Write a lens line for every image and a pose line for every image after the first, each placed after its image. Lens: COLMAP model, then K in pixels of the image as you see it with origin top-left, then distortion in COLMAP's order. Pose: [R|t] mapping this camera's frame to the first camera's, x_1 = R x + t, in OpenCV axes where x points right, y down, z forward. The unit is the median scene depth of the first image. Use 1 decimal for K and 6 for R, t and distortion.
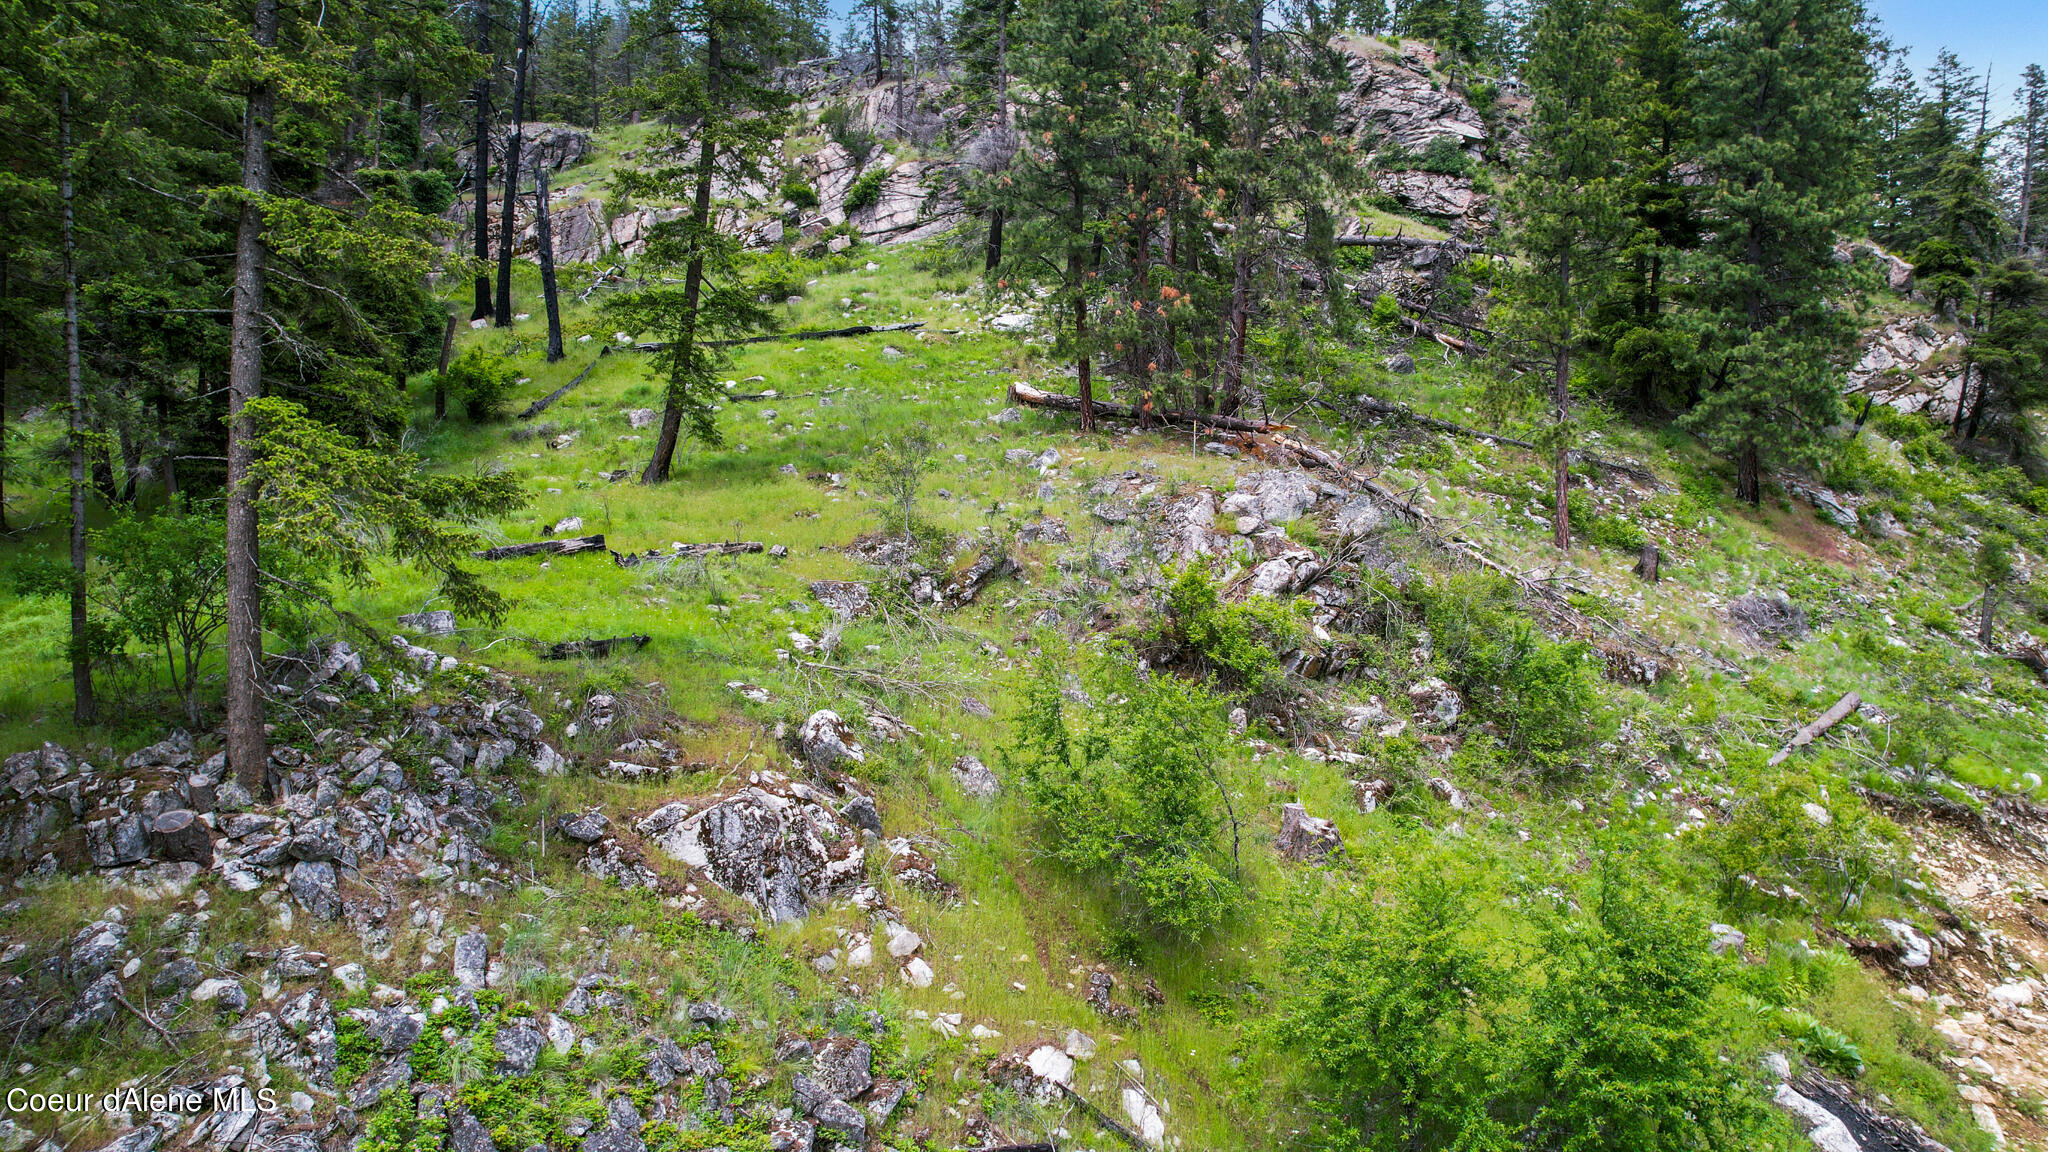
lens RADIAL K [[1322.0, 0, 1024.0], [0, 1322.0, 576.0], [0, 0, 1]] dist [-0.062500, 0.043899]
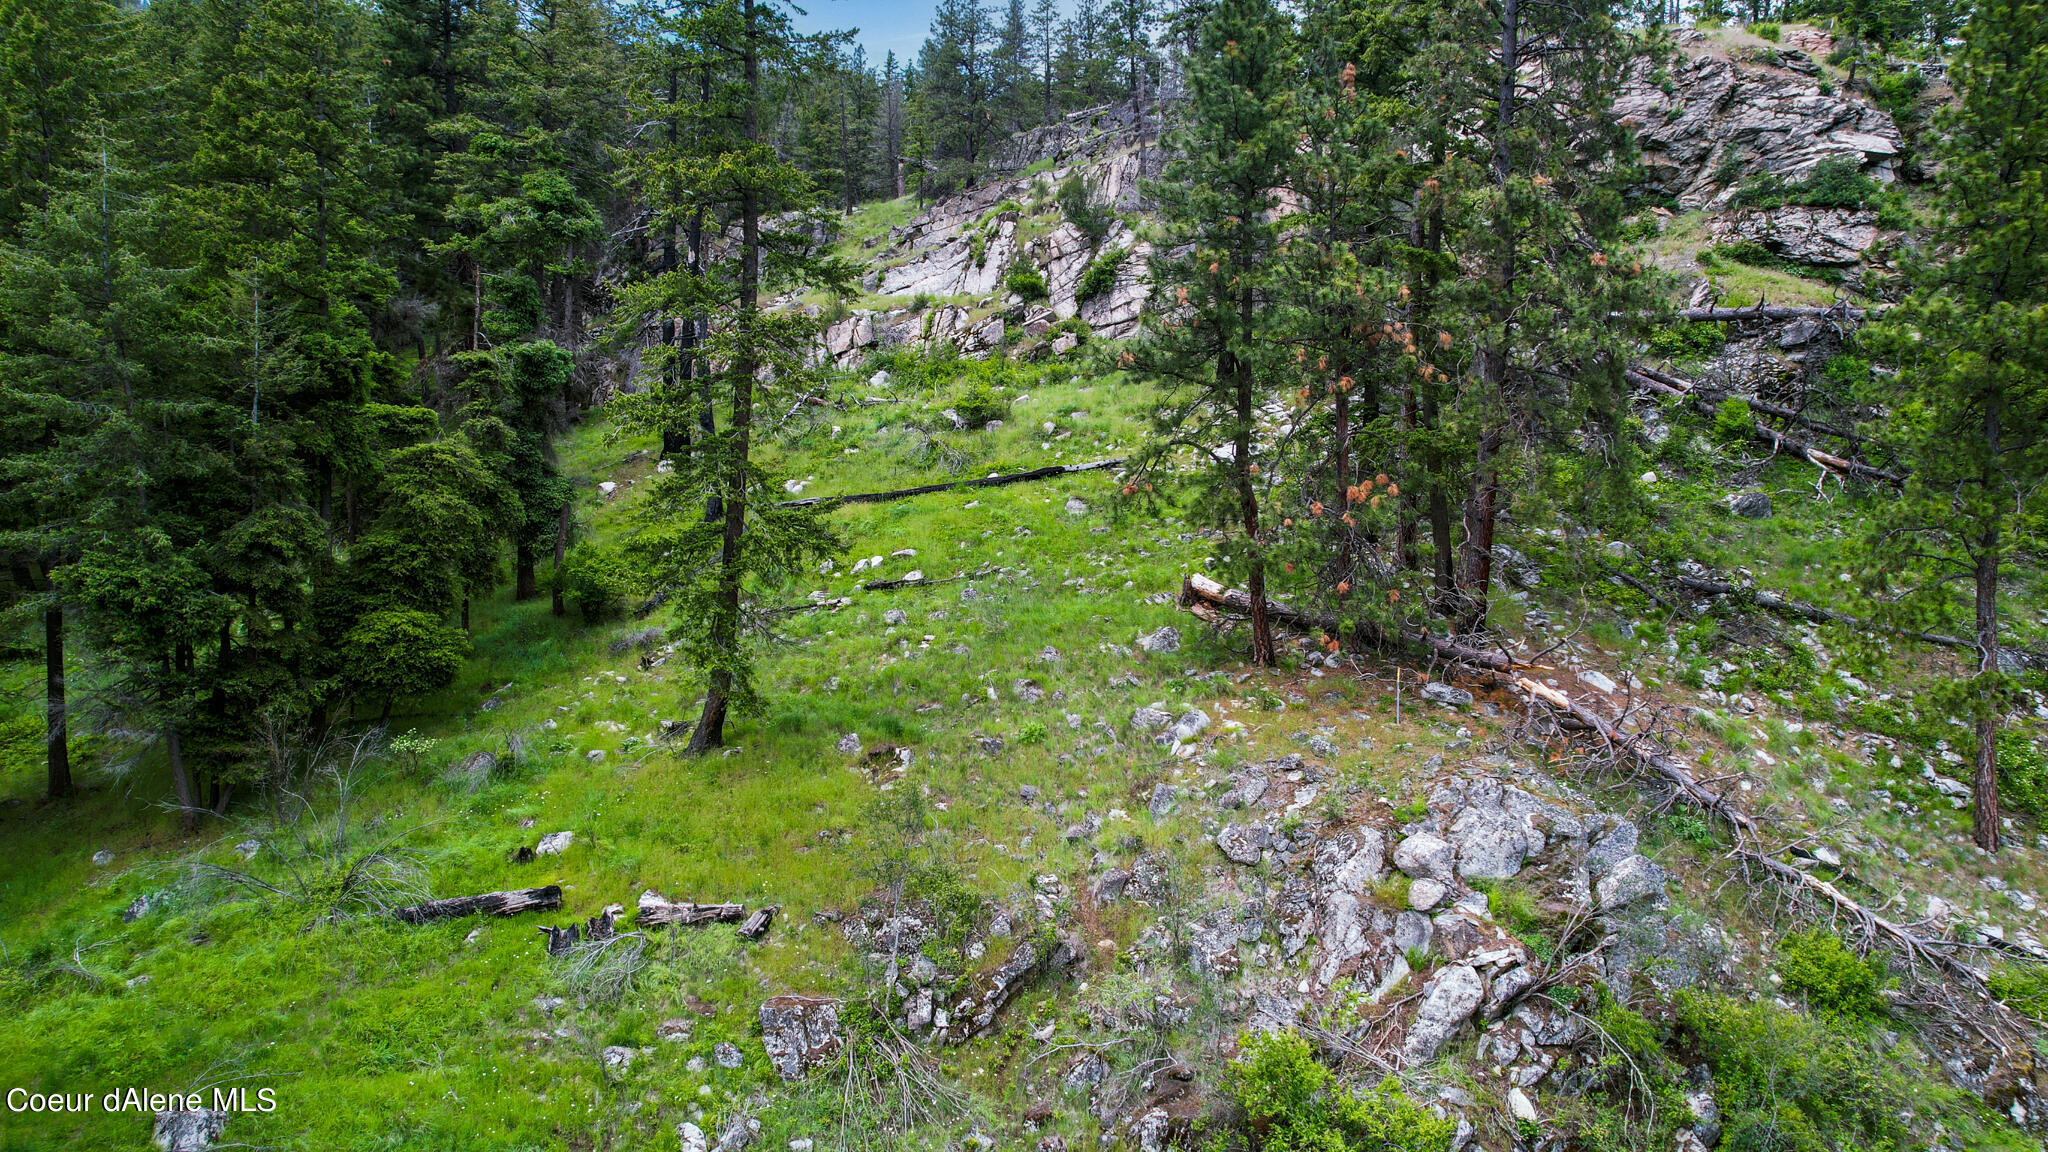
lens RADIAL K [[1303.7, 0, 1026.7], [0, 1303.7, 581.4], [0, 0, 1]] dist [-0.075895, 0.067343]
pose [[0.960483, -0.000262, -0.278338, 0.077918], [0.003423, 0.999935, 0.010870, -0.102729], [0.278317, -0.011393, 0.960422, 0.154521]]
